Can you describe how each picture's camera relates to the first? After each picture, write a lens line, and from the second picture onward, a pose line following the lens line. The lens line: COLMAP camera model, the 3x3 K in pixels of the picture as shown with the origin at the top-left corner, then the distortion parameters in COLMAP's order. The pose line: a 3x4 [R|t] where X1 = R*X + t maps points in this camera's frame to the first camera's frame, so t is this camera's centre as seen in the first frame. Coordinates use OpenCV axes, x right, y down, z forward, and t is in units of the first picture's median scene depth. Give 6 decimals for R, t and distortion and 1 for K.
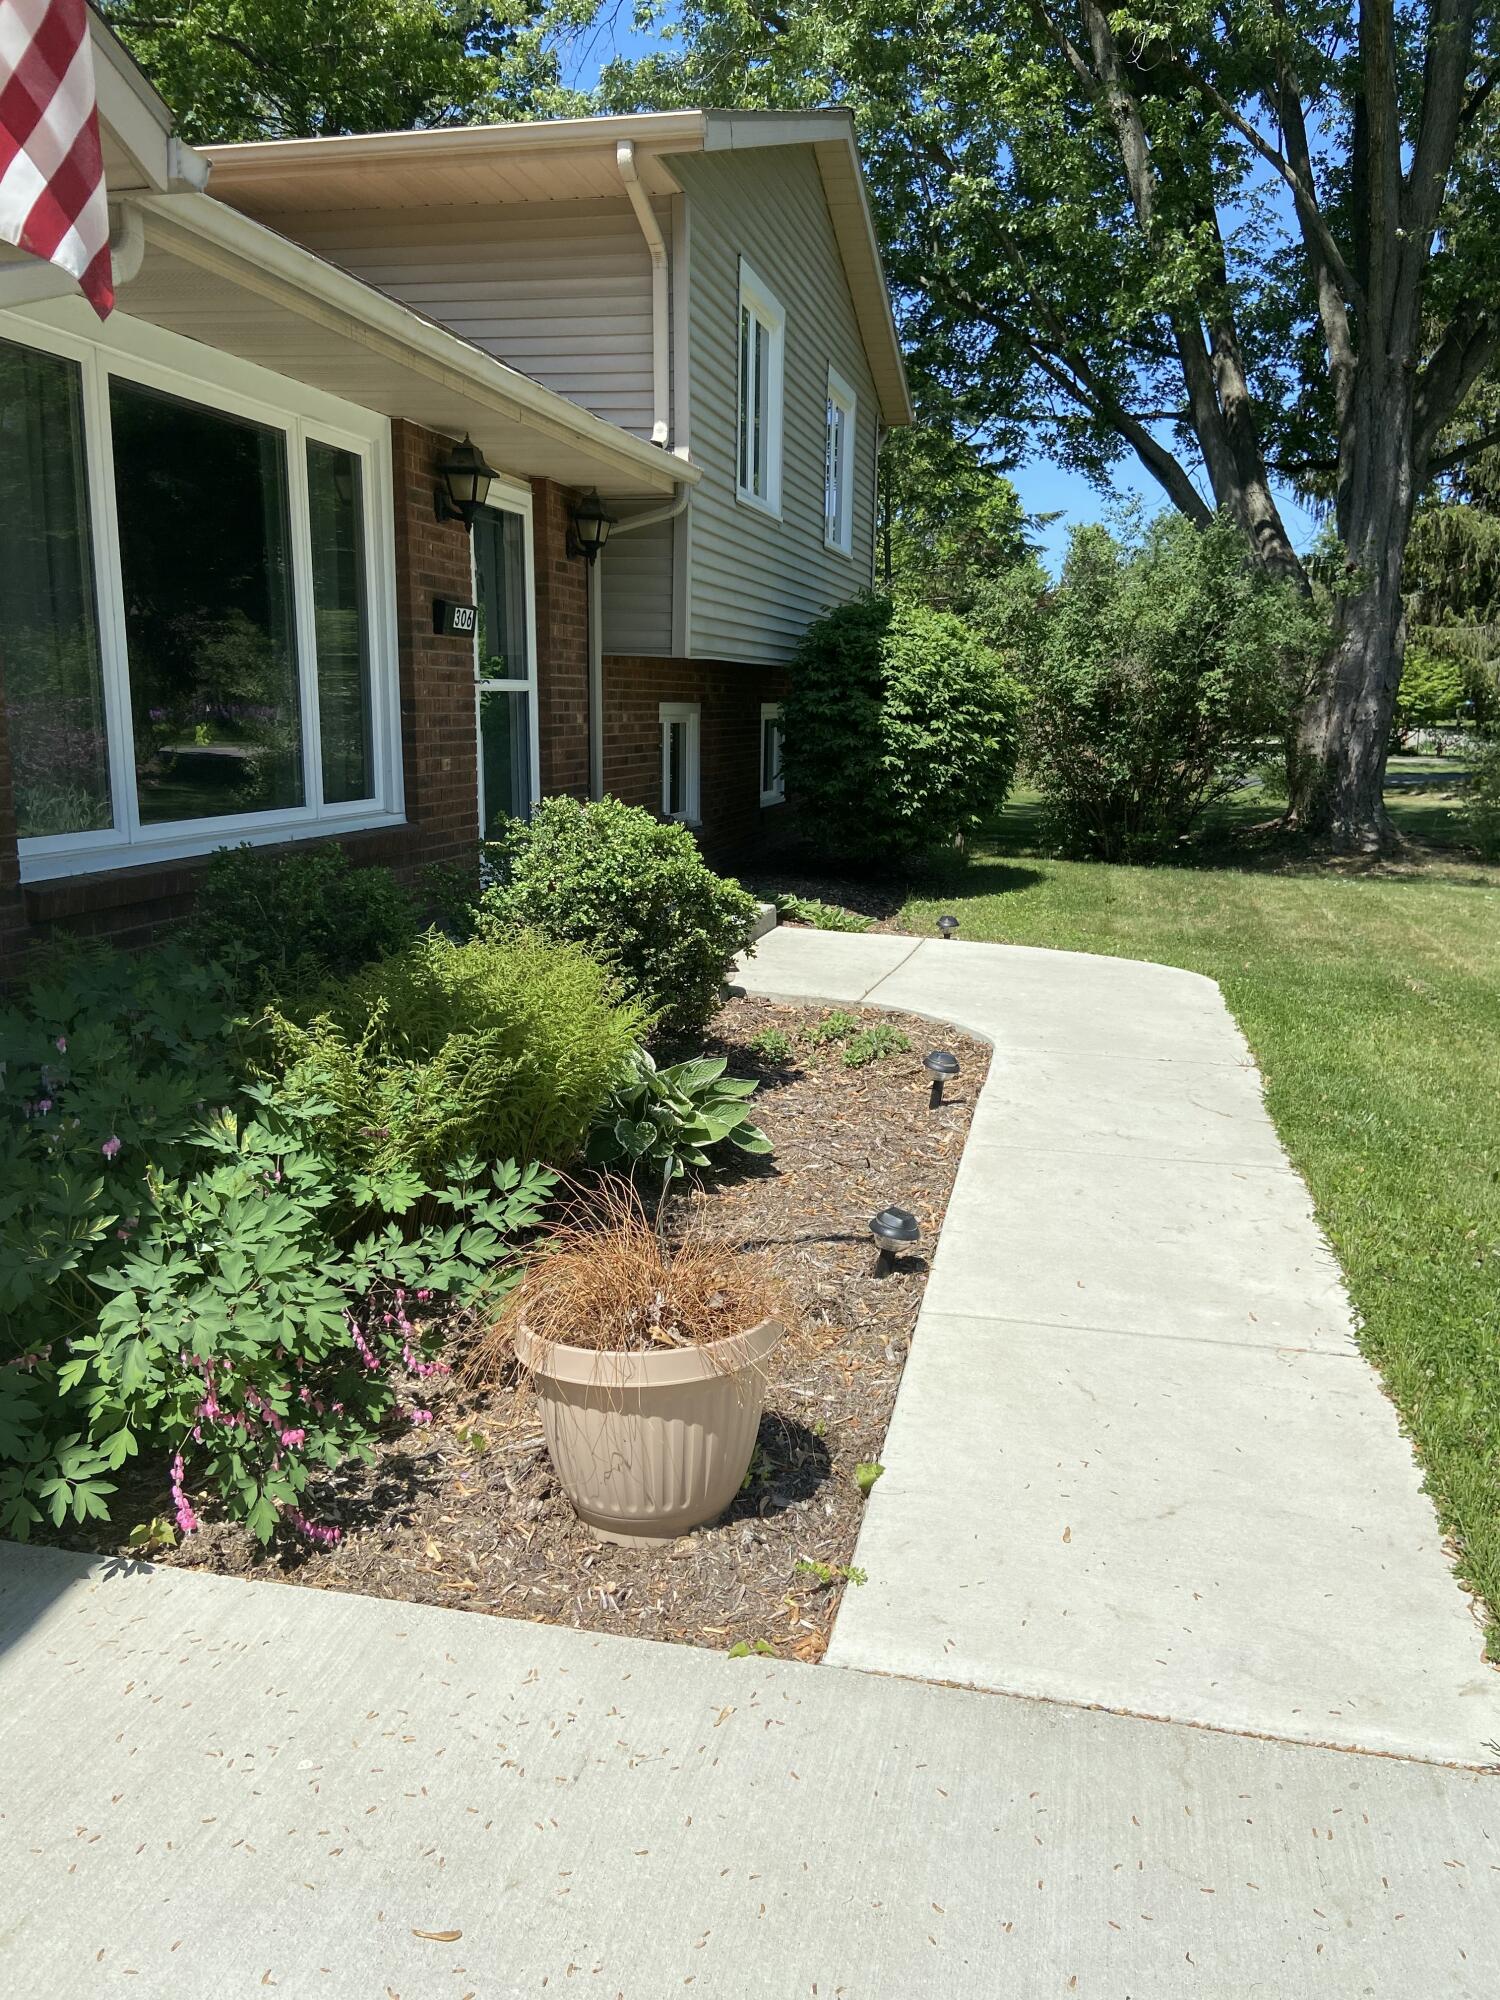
lens RADIAL K [[1506.7, 0, 735.6], [0, 1506.7, 1008.1], [0, 0, 1]] dist [0.140947, -0.183008]
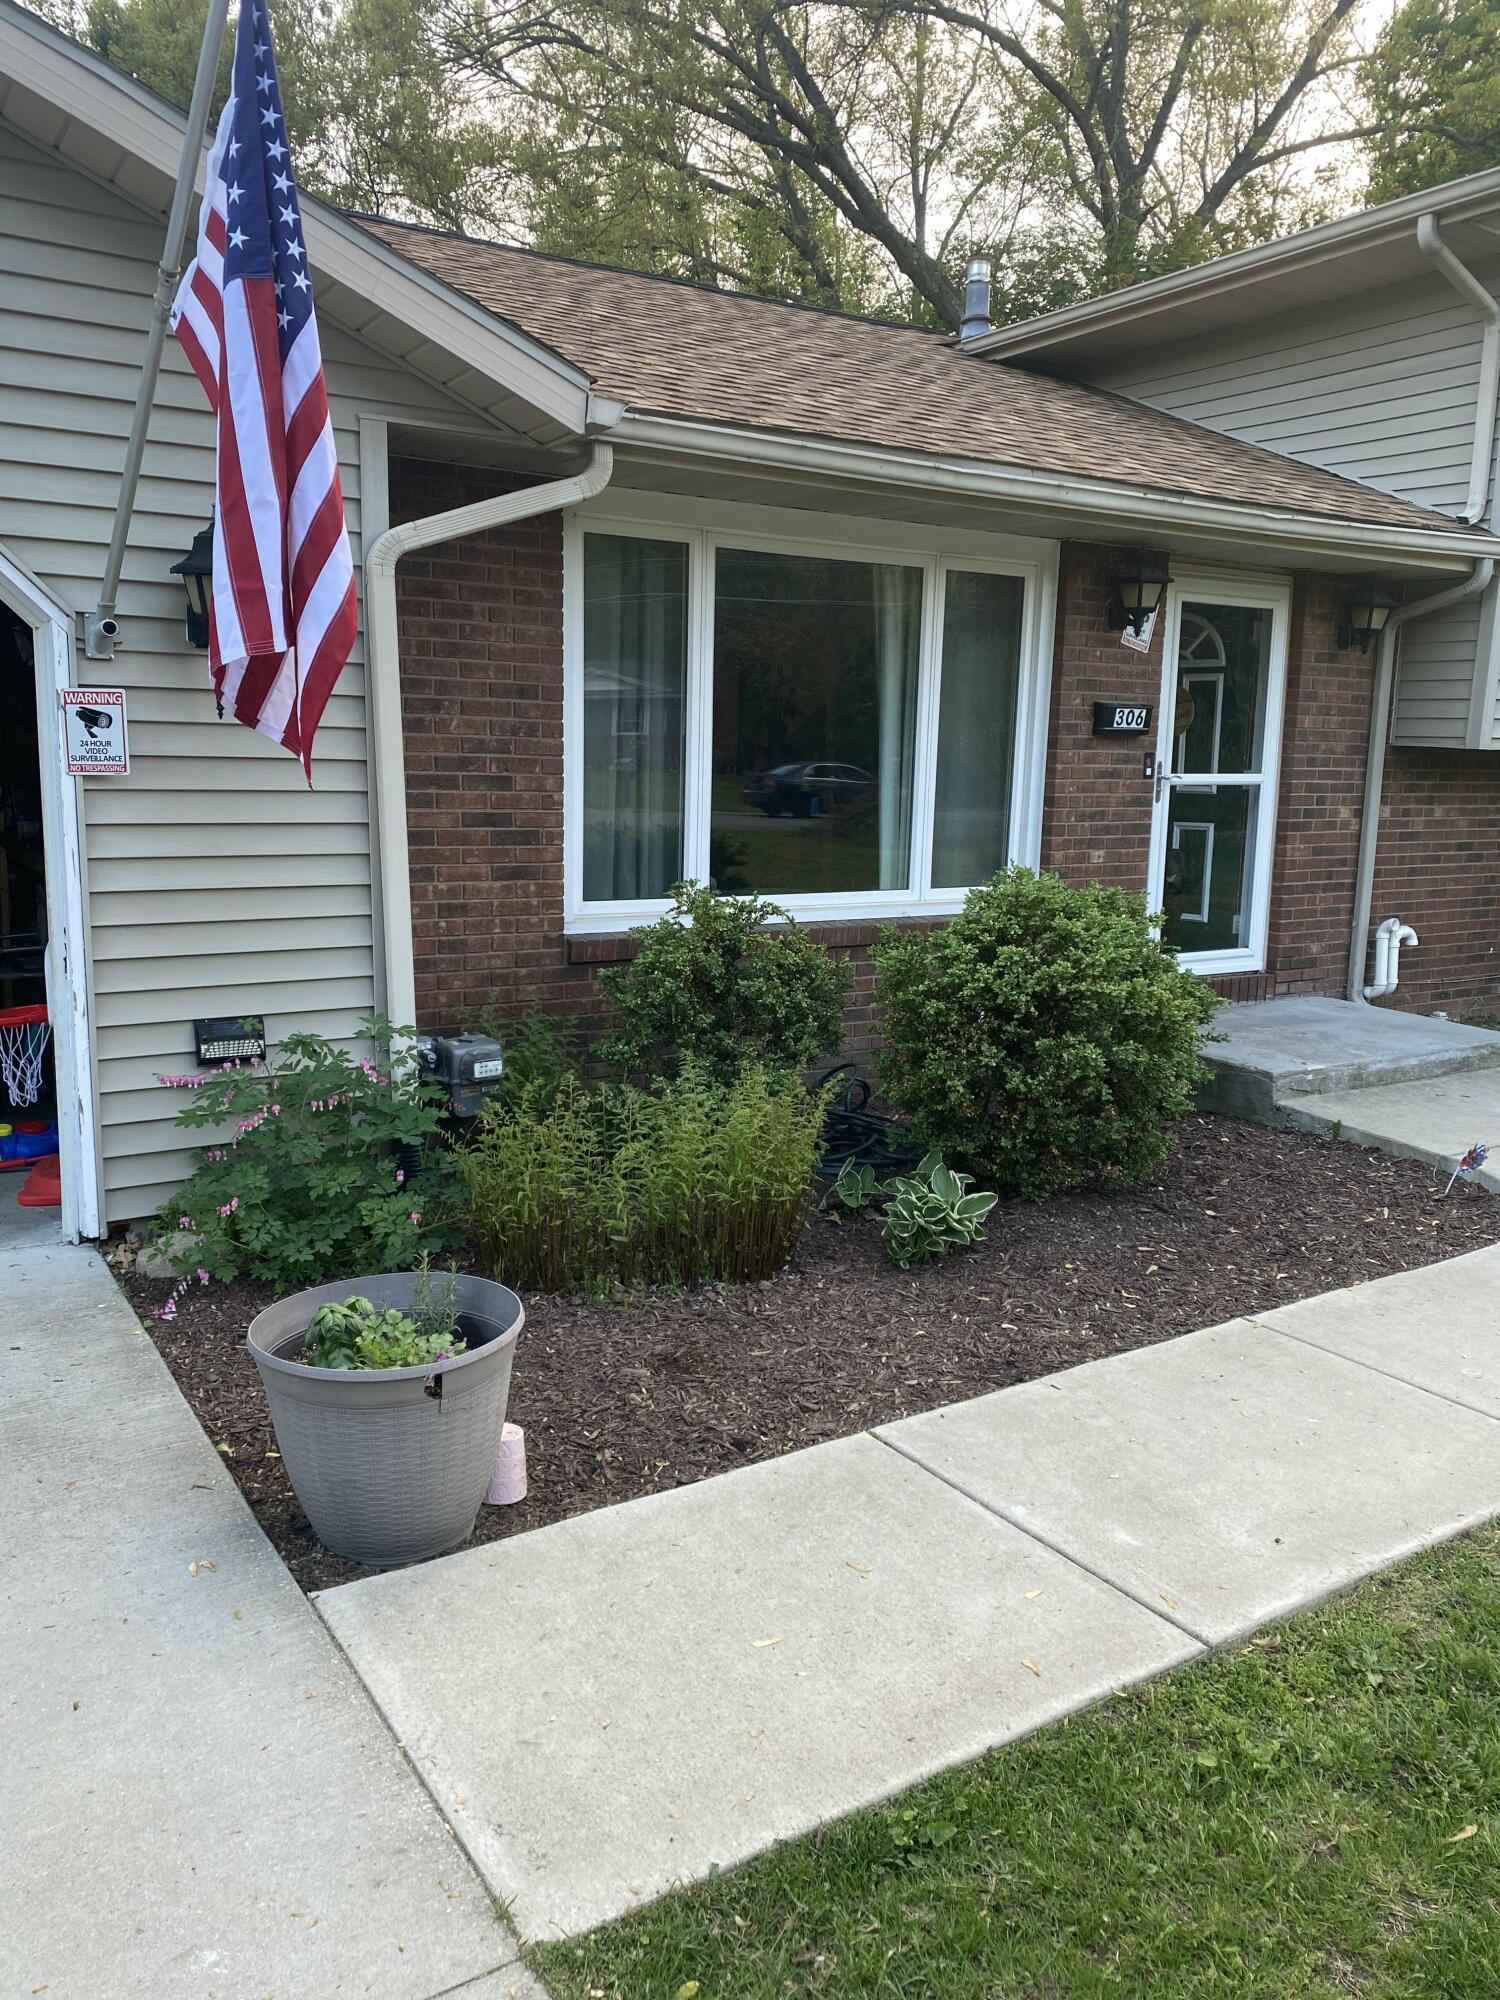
lens RADIAL K [[1506.7, 0, 735.6], [0, 1506.7, 1008.1], [0, 0, 1]] dist [0.140947, -0.183008]
pose [[0.730937, 0.125951, -0.670721, 0.342691], [-0.153705, 0.987952, 0.018017, -0.039918], [0.664910, 0.089924, 0.741491, 0.075346]]
